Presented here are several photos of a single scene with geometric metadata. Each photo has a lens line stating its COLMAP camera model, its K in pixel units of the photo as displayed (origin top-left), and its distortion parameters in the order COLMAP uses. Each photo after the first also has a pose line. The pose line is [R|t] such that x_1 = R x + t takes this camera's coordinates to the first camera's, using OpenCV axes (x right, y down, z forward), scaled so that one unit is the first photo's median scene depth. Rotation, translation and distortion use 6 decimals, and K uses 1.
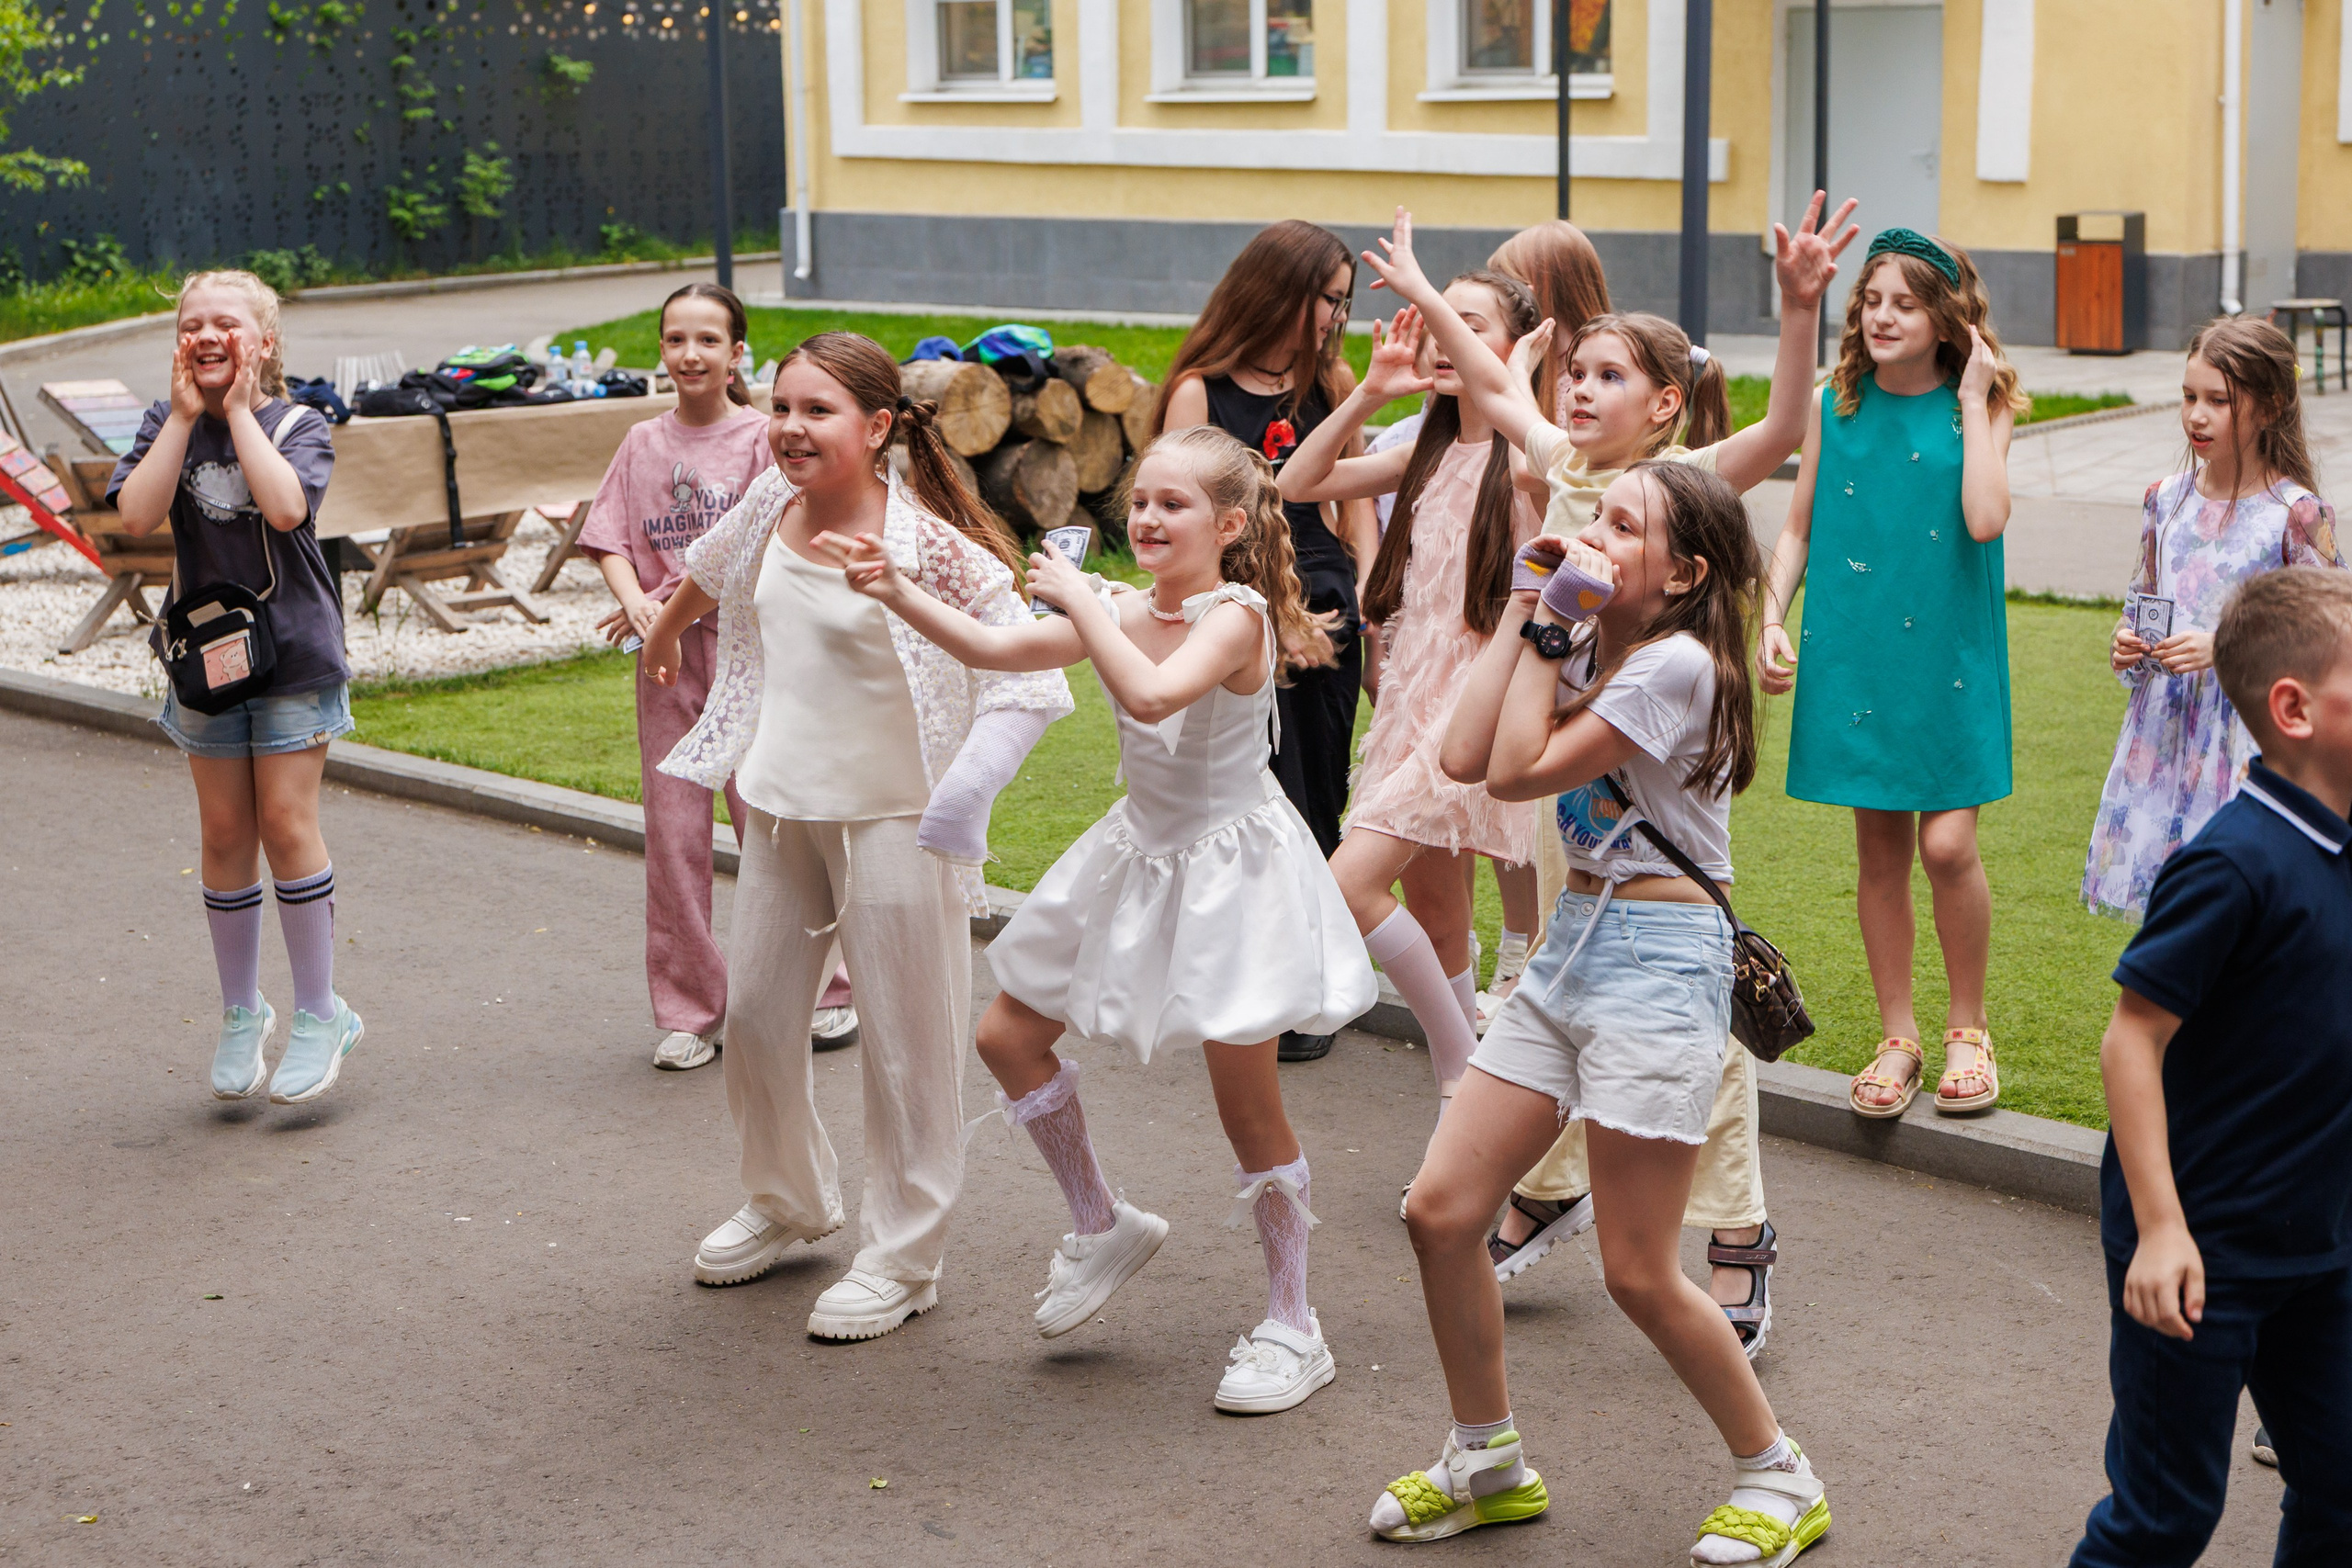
lens RADIAL K [[4030.3, 0, 1176.0], [0, 4030.3, 784.0], [0, 0, 1]] dist [0.017984, -0.125263]
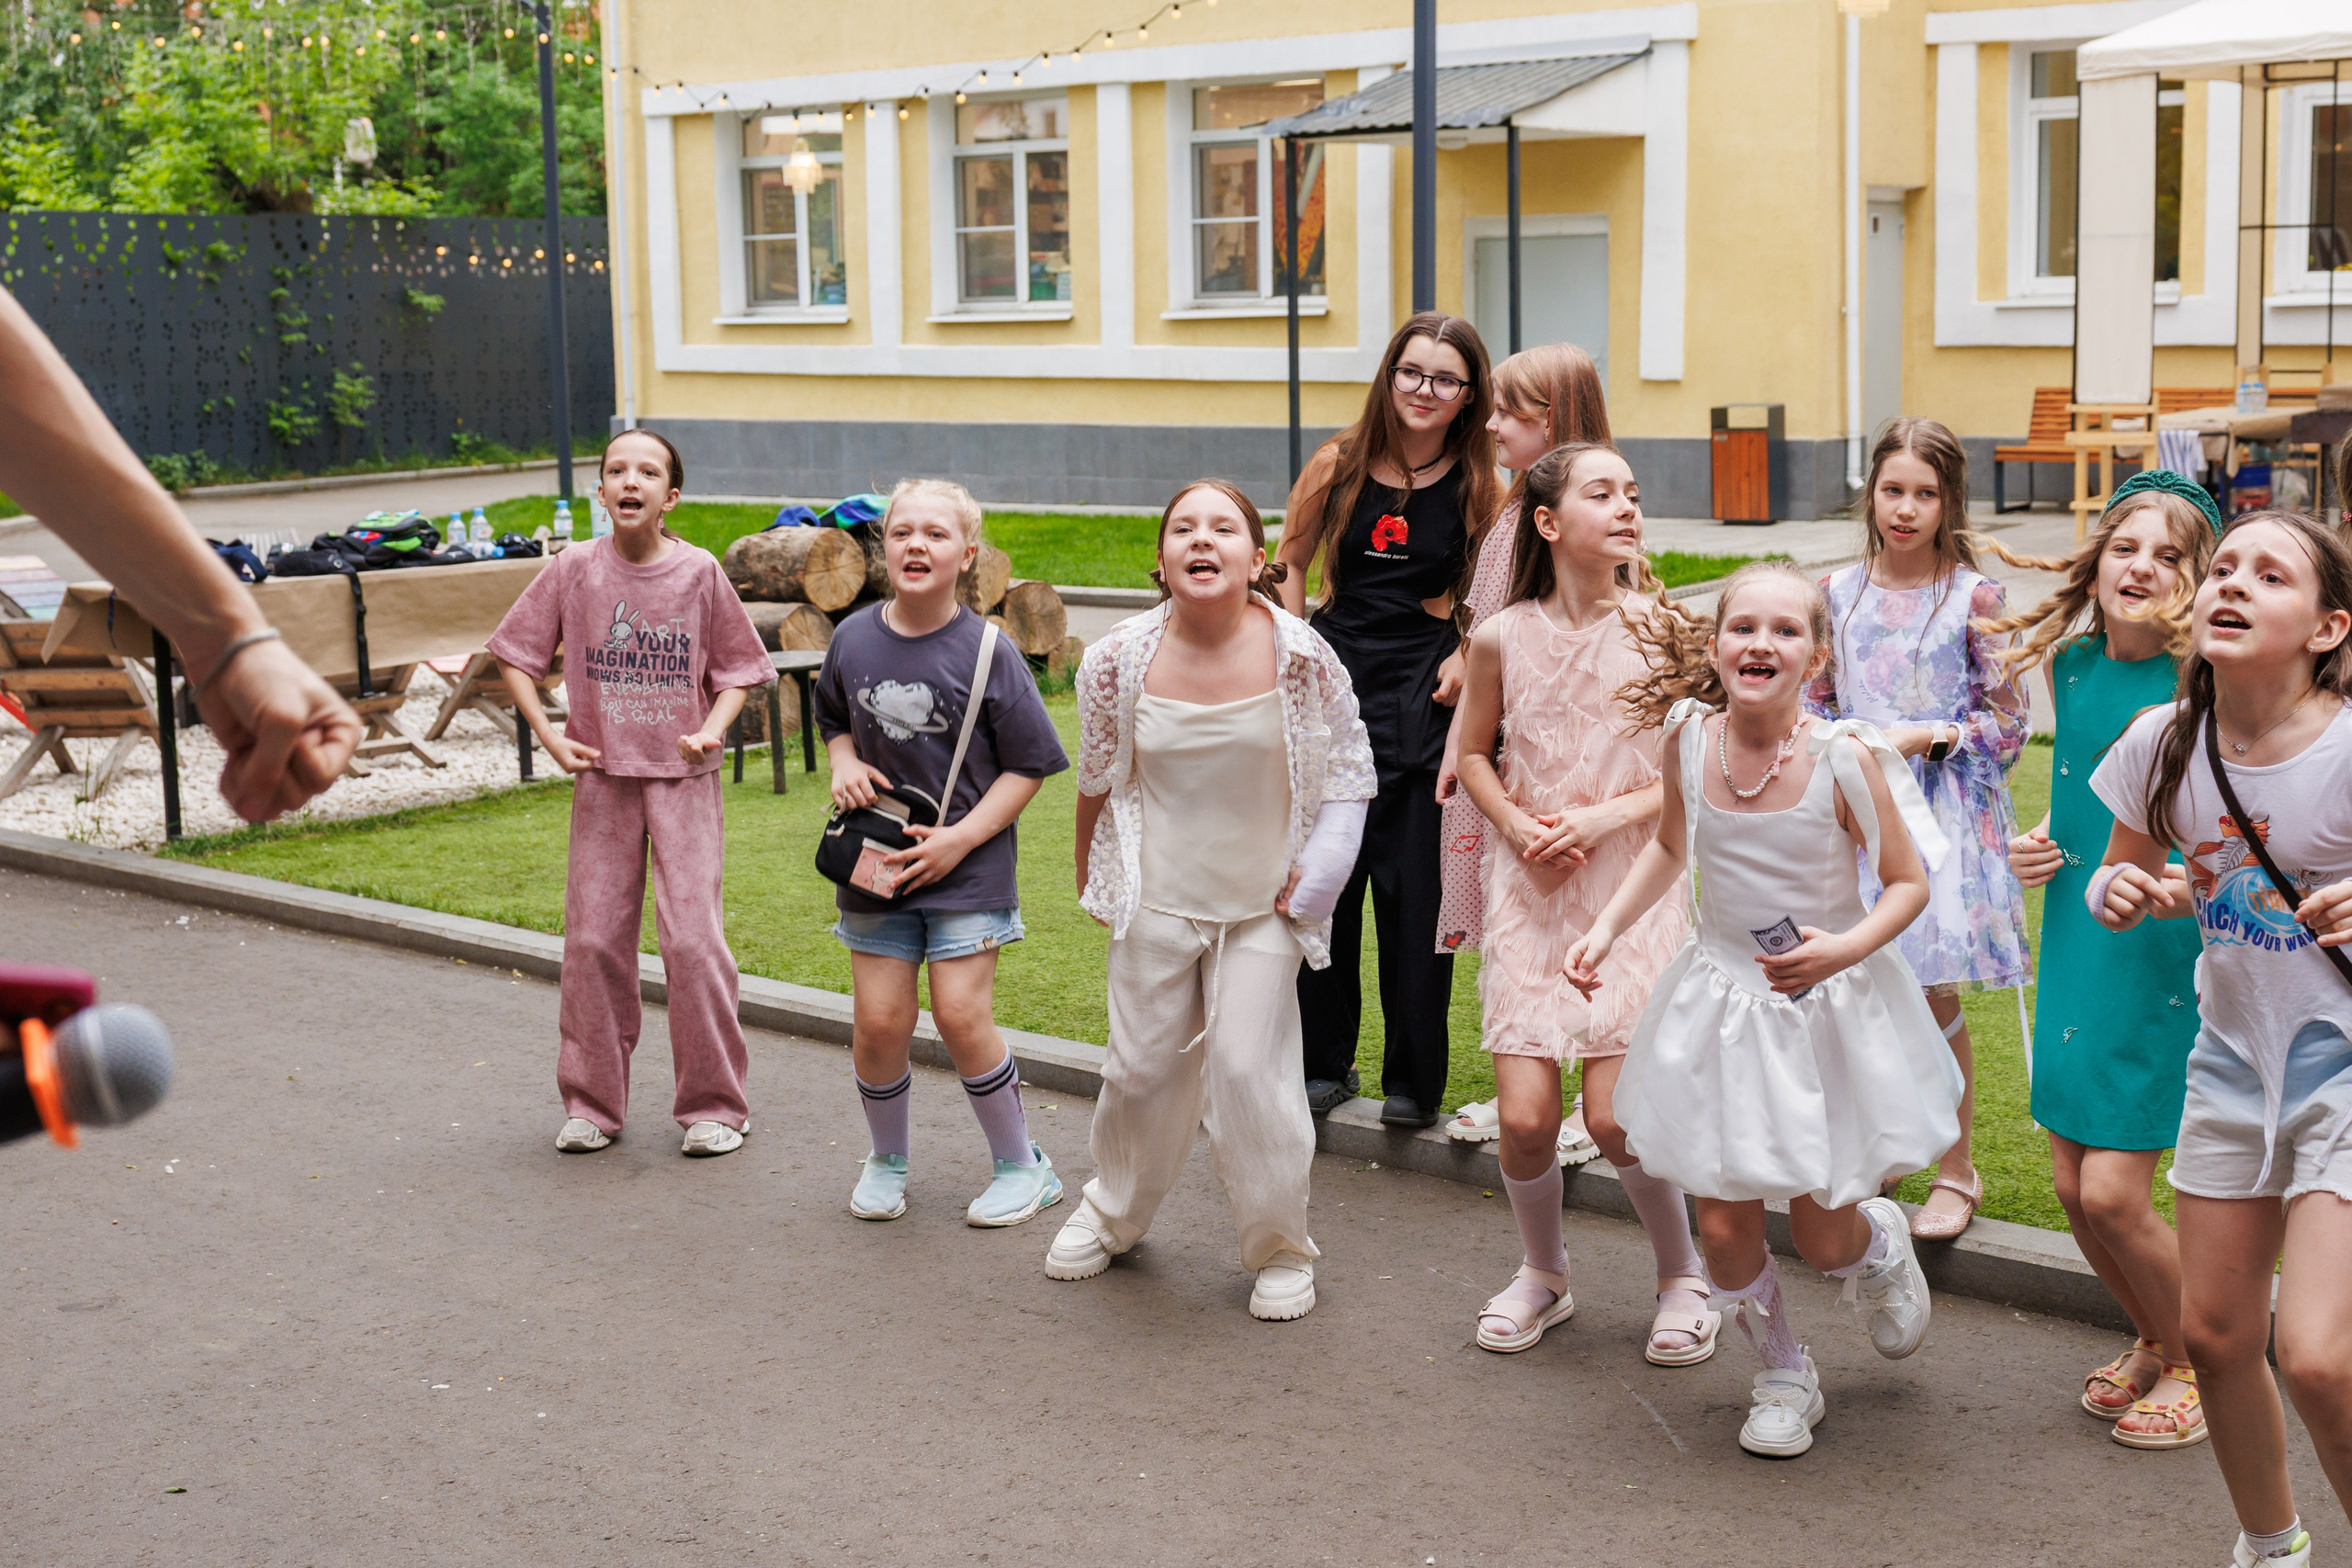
lens RADIAL K [[3253.0, 0, 1181.9], [0, 3253.0, 758.7], [0, 0, 1]] dist [0.032074, -0.130854]
pose [[0.996310, -0.014568, 0.084577, -0.023338], [0.018091, 0.998994, -0.041039, -0.001734], [-0.083894, 0.042418, 0.995571, 0.076682]]
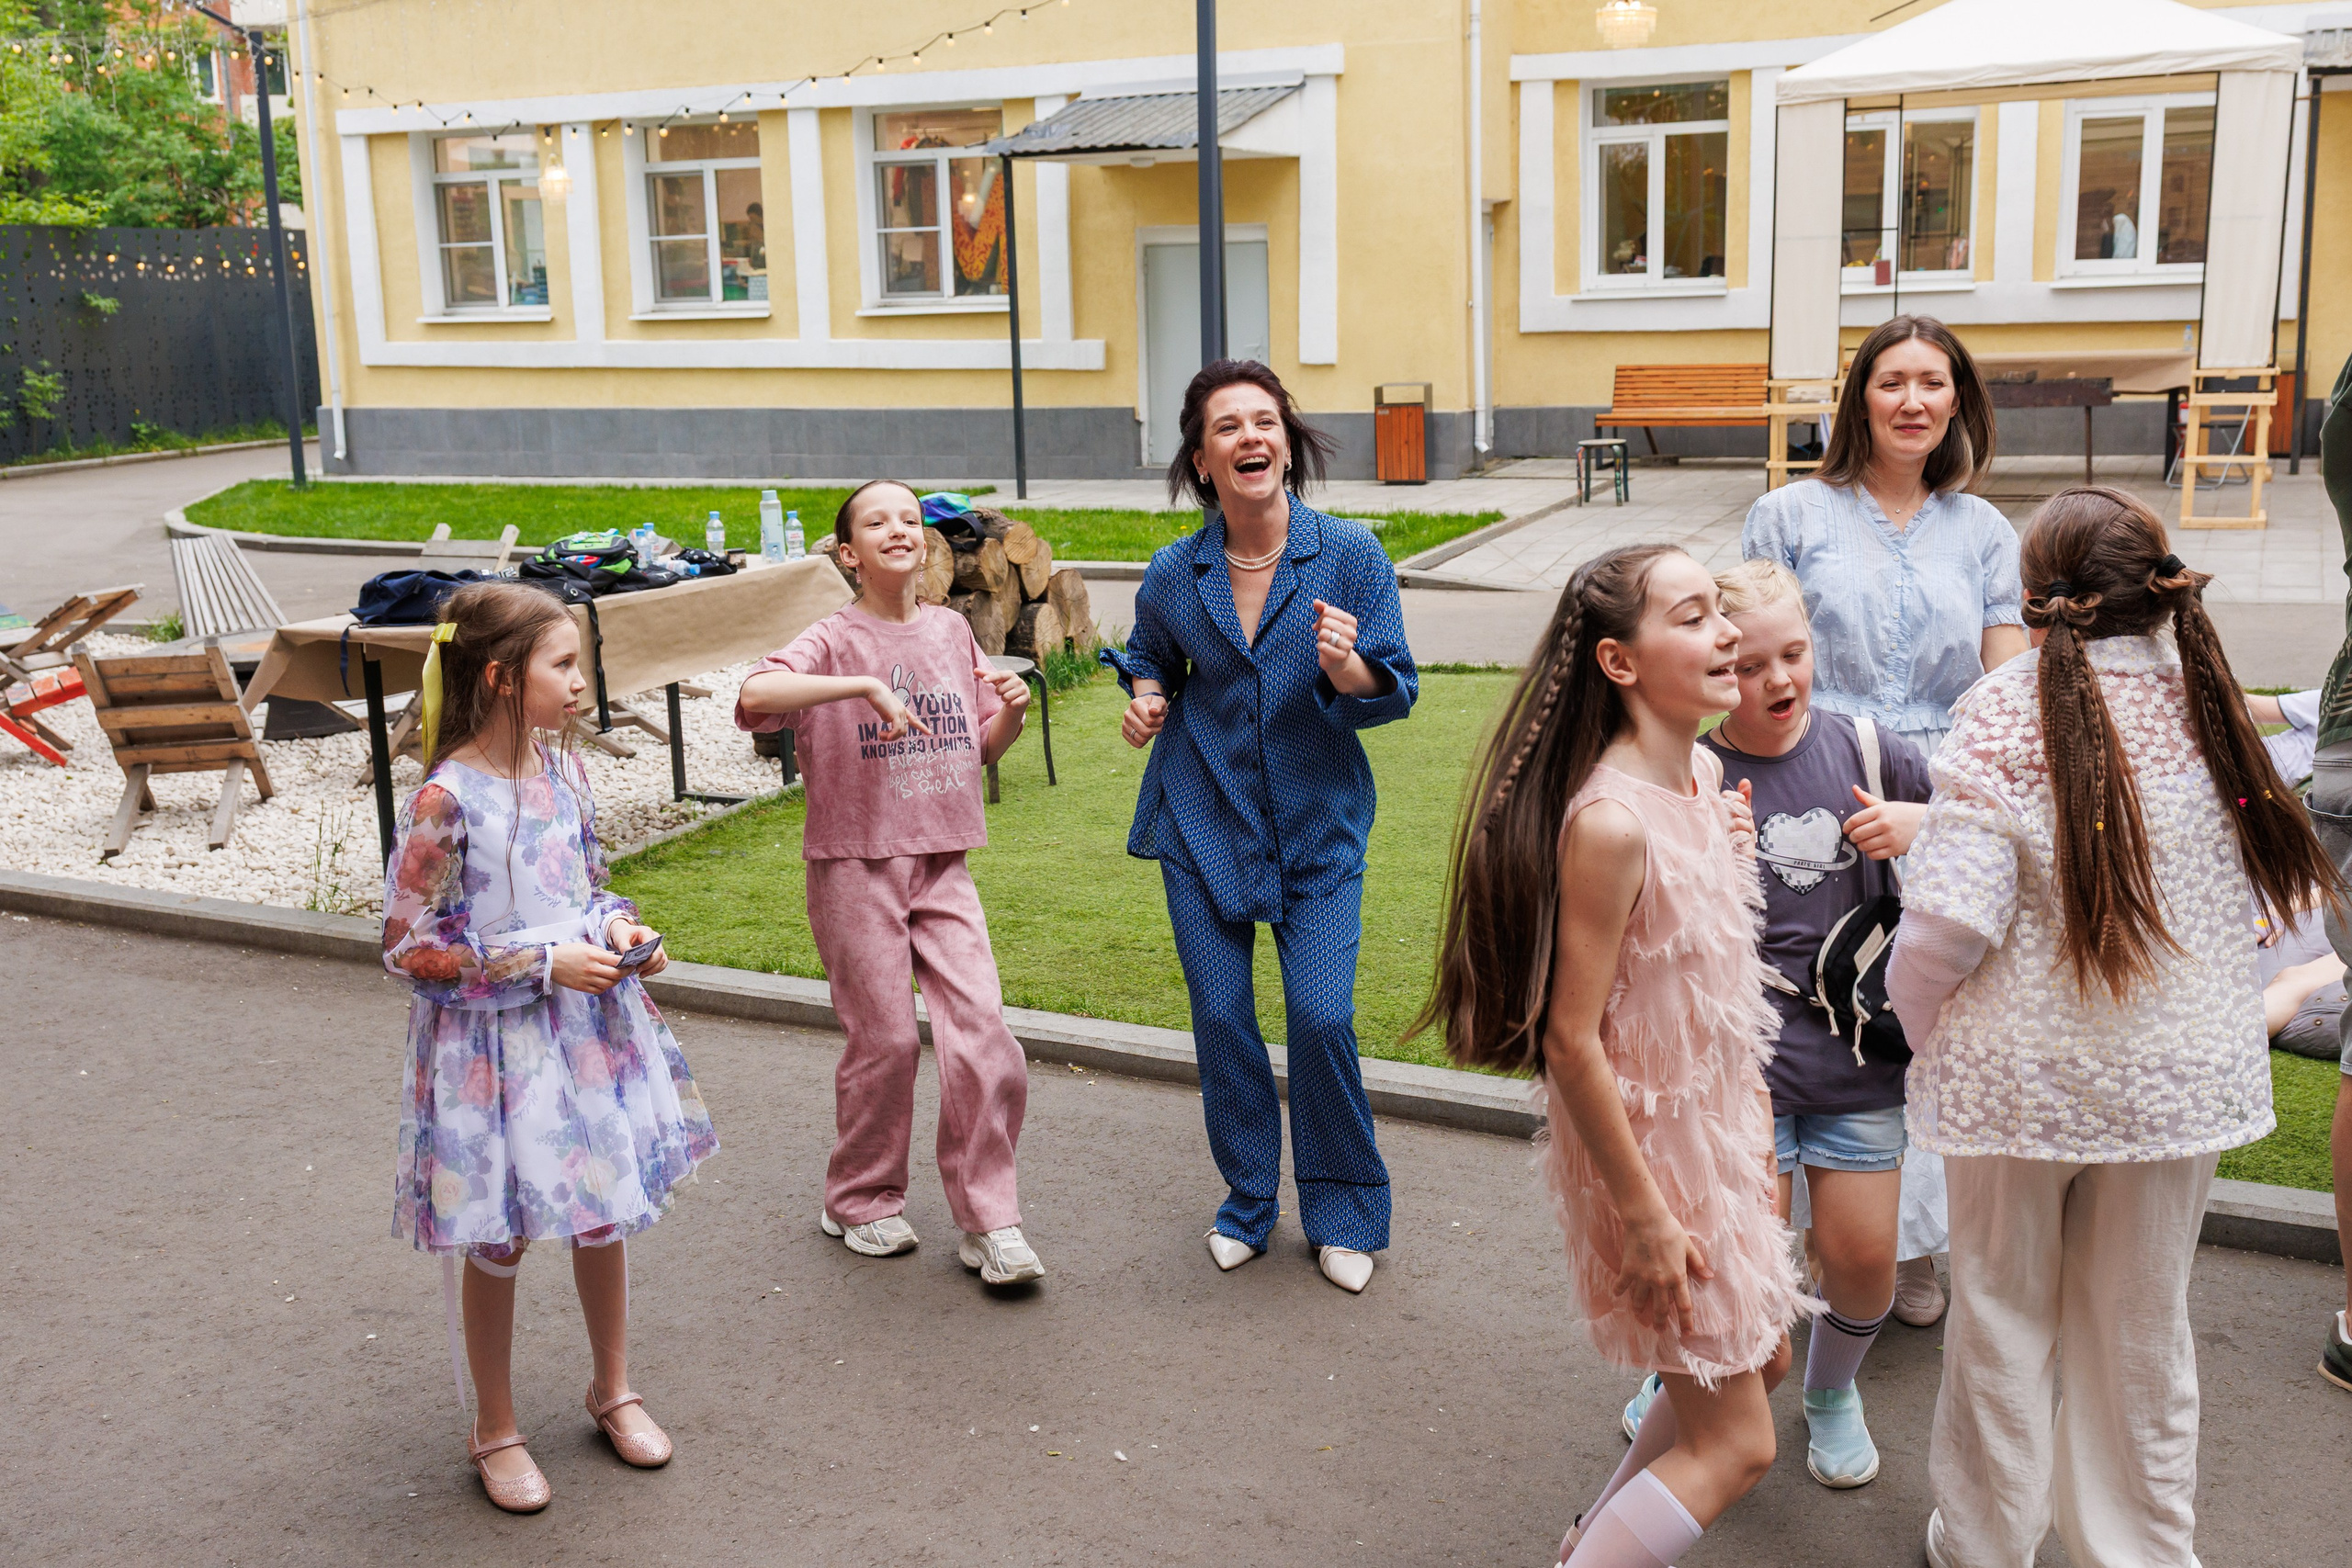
lens RADIAL K [[2459.5, 0, 1187.8], [0, 2459.5, 758.9], [0, 0, 1]] dist [0.091925, -0.183825]
pose [[0.946193, -0.070511, 0.315827, -0.154581], [0.069535, 0.997476, 0.014374, -0.033031], [-0.316044, 0.008360, 0.948708, 0.237967]]
